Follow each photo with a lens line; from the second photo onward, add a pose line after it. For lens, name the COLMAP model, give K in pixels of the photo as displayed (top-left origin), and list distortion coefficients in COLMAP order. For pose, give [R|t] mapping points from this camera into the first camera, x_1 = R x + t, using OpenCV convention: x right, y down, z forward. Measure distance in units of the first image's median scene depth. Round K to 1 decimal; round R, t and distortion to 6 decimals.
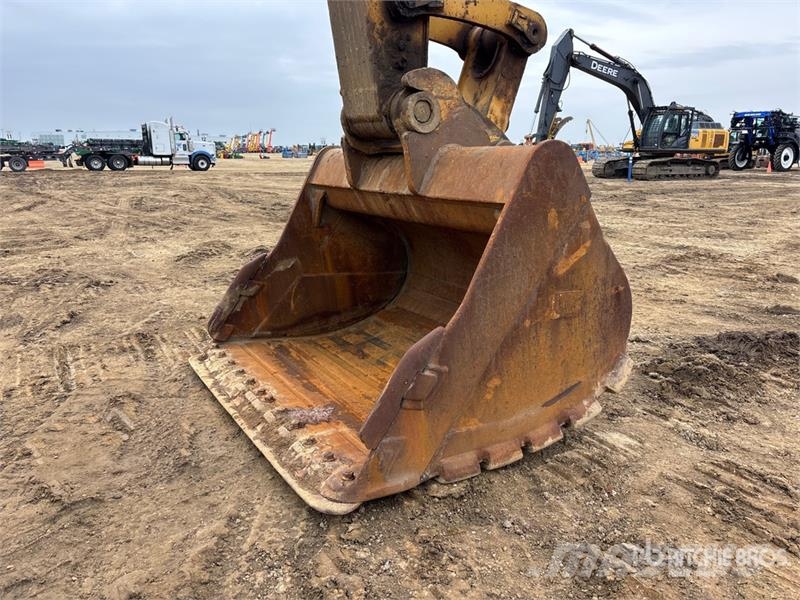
lens RADIAL K [[615.5, 0, 400.0], [0, 615.5, 300.0], [0, 0, 1]] dist [0.026045, -0.004881]
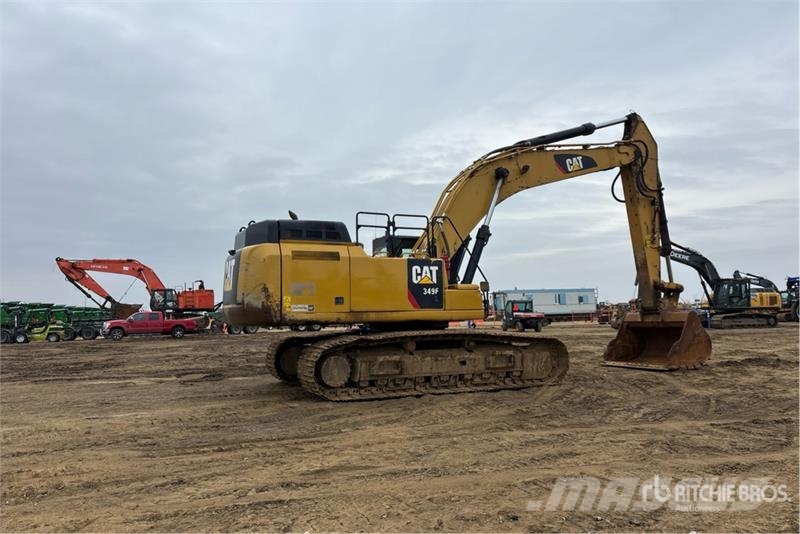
lens RADIAL K [[606.7, 0, 405.6], [0, 606.7, 254.7], [0, 0, 1]] dist [0.029188, -0.009148]
pose [[0.993615, -0.034014, -0.107575, -0.155863], [-0.002927, 0.945382, -0.325950, 0.097728], [0.112786, 0.324184, 0.939247, -0.423149]]
